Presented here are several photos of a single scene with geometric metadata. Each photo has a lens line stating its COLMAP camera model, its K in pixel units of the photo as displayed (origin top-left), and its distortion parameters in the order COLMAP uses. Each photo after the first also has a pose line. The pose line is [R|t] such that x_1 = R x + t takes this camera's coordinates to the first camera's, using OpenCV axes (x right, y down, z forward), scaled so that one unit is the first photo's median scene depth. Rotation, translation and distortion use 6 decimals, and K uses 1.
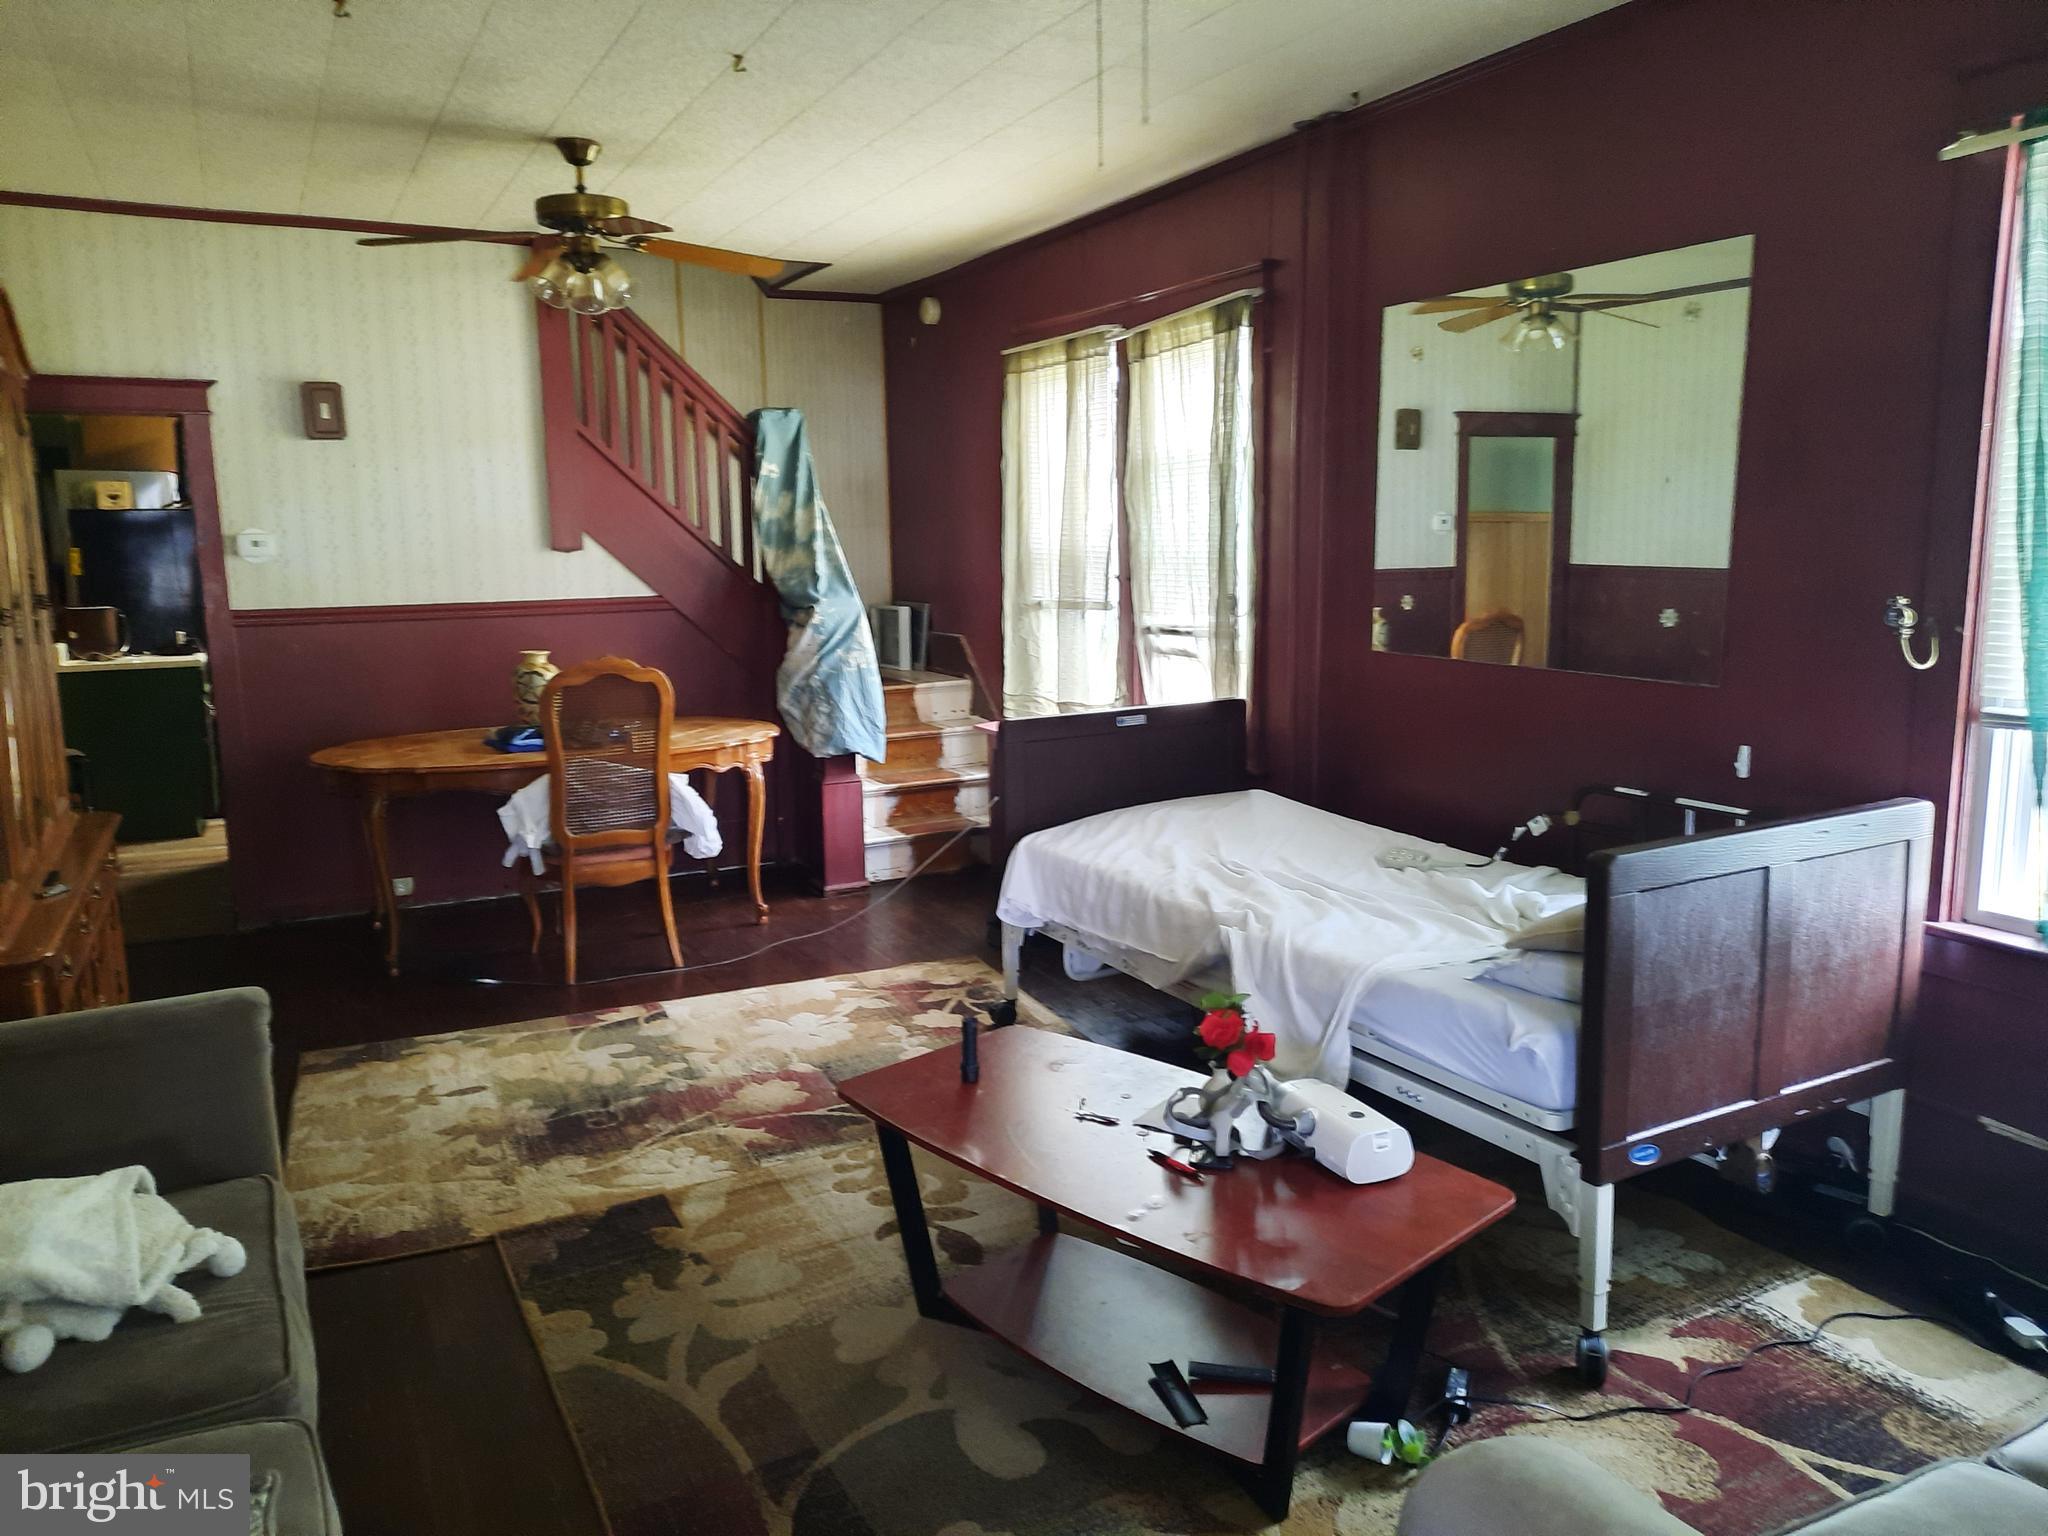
lens RADIAL K [[1477.7, 0, 1024.4], [0, 1477.7, 764.2], [0, 0, 1]] dist [0.002052, -0.024857]
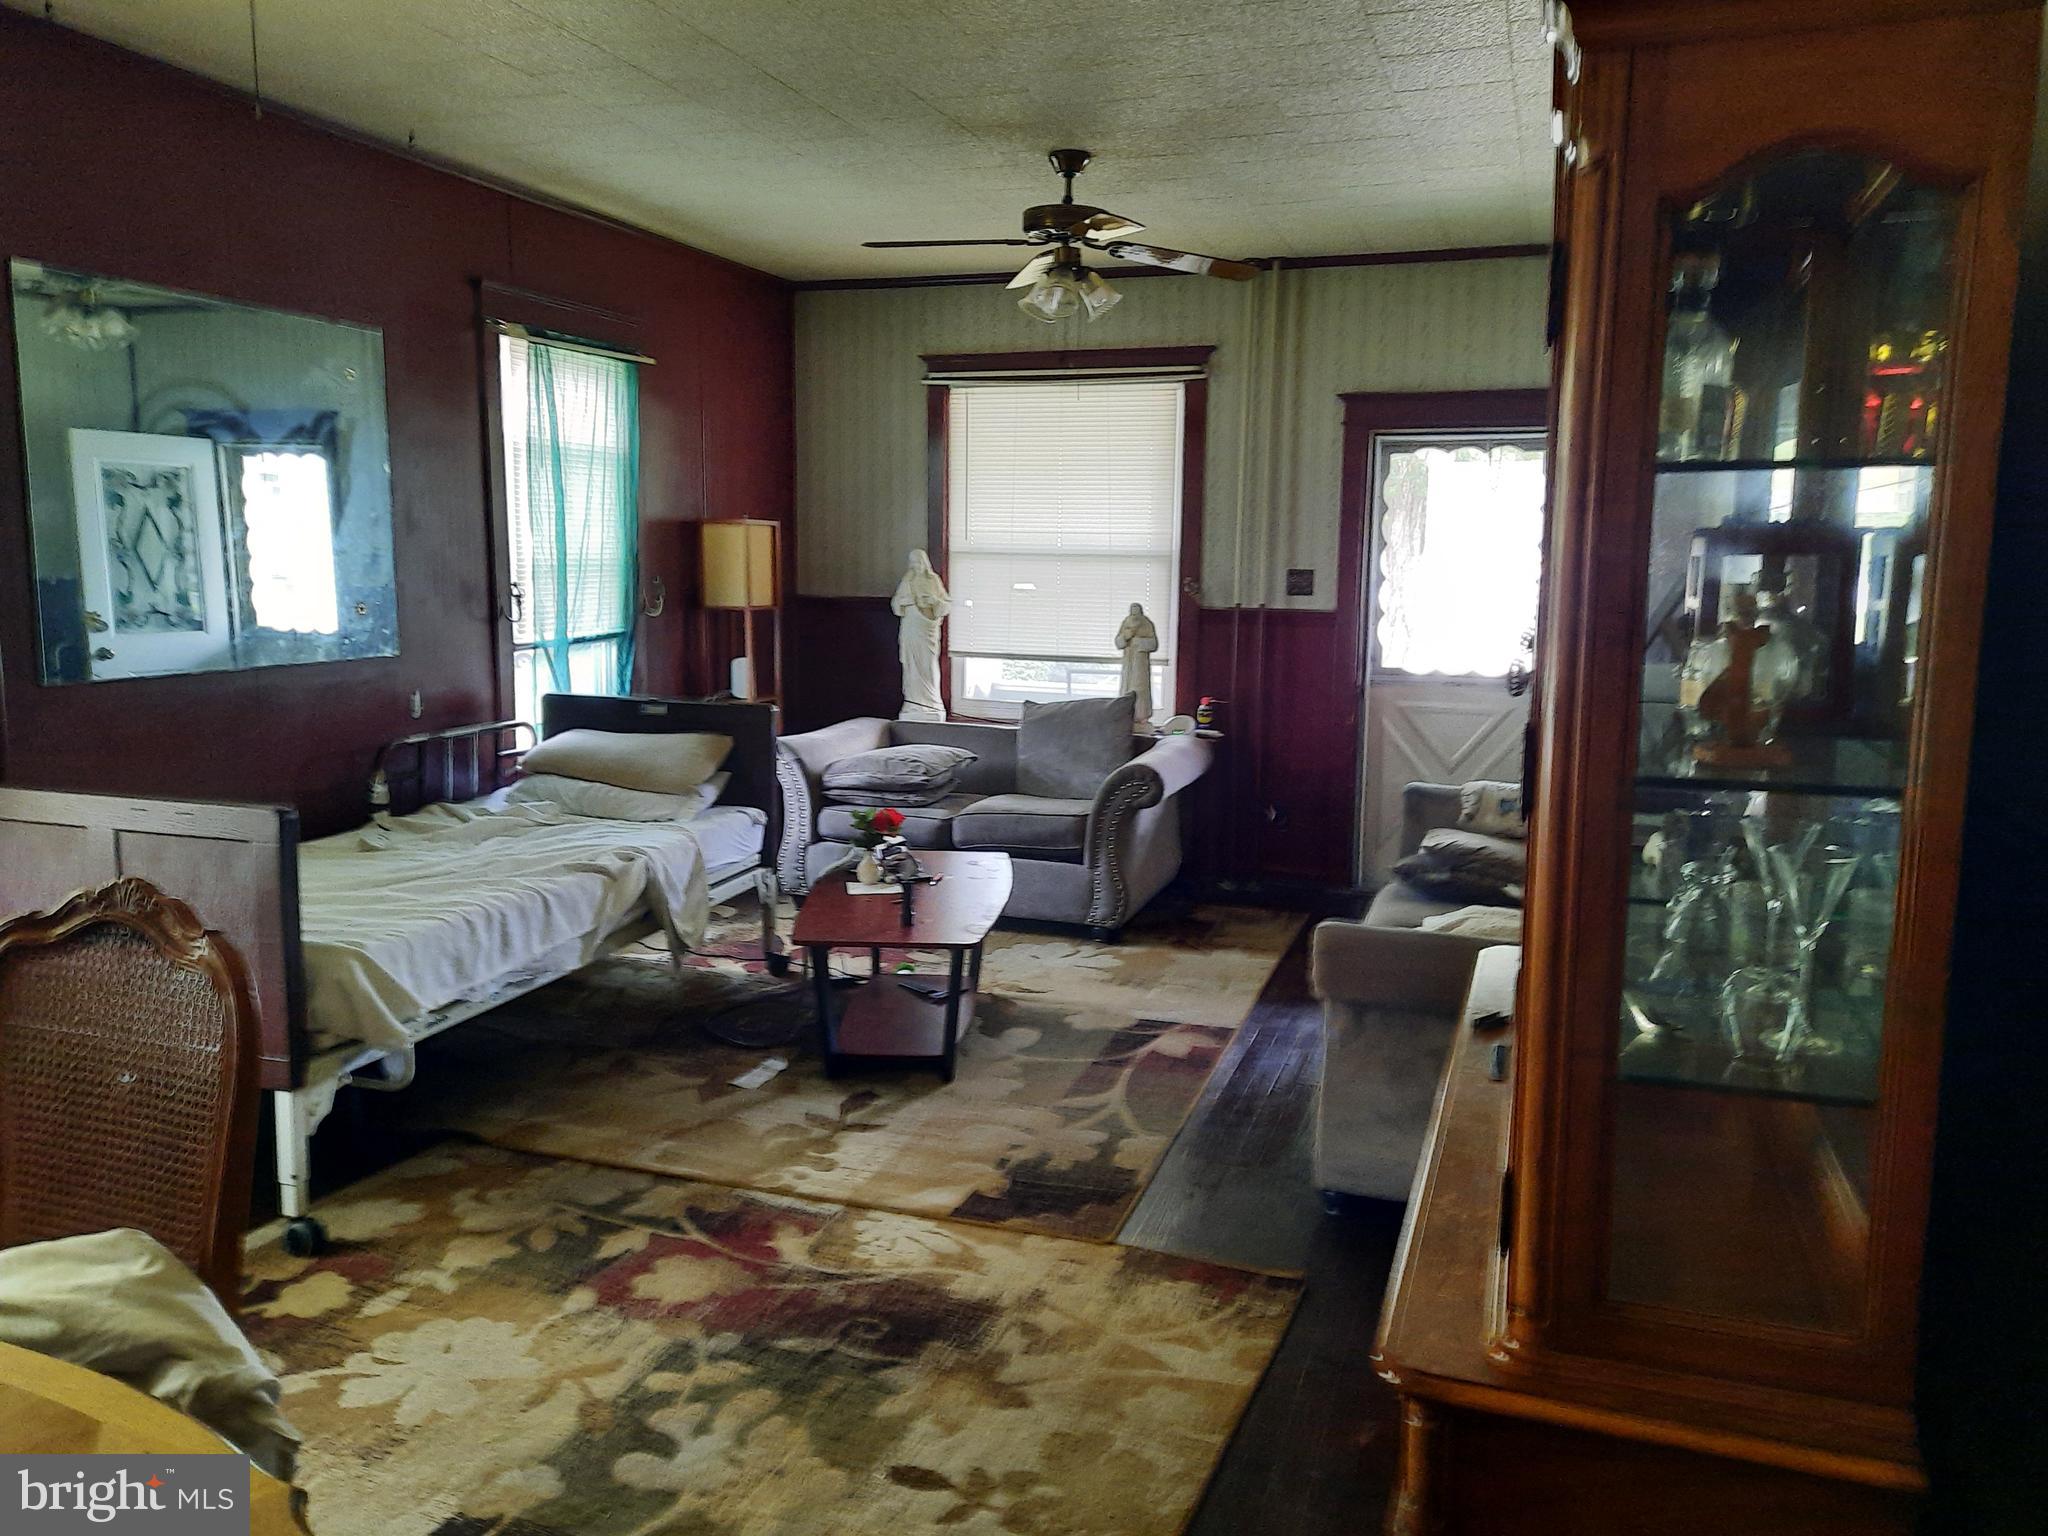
lens RADIAL K [[1477.7, 0, 1024.5], [0, 1477.7, 761.0], [0, 0, 1]] dist [0.002052, -0.024857]
pose [[-0.679411, -0.114393, 0.724786, -0.868262], [0.103653, 0.962905, 0.249138, -0.222726], [-0.726400, 0.244393, -0.642351, 1.372303]]
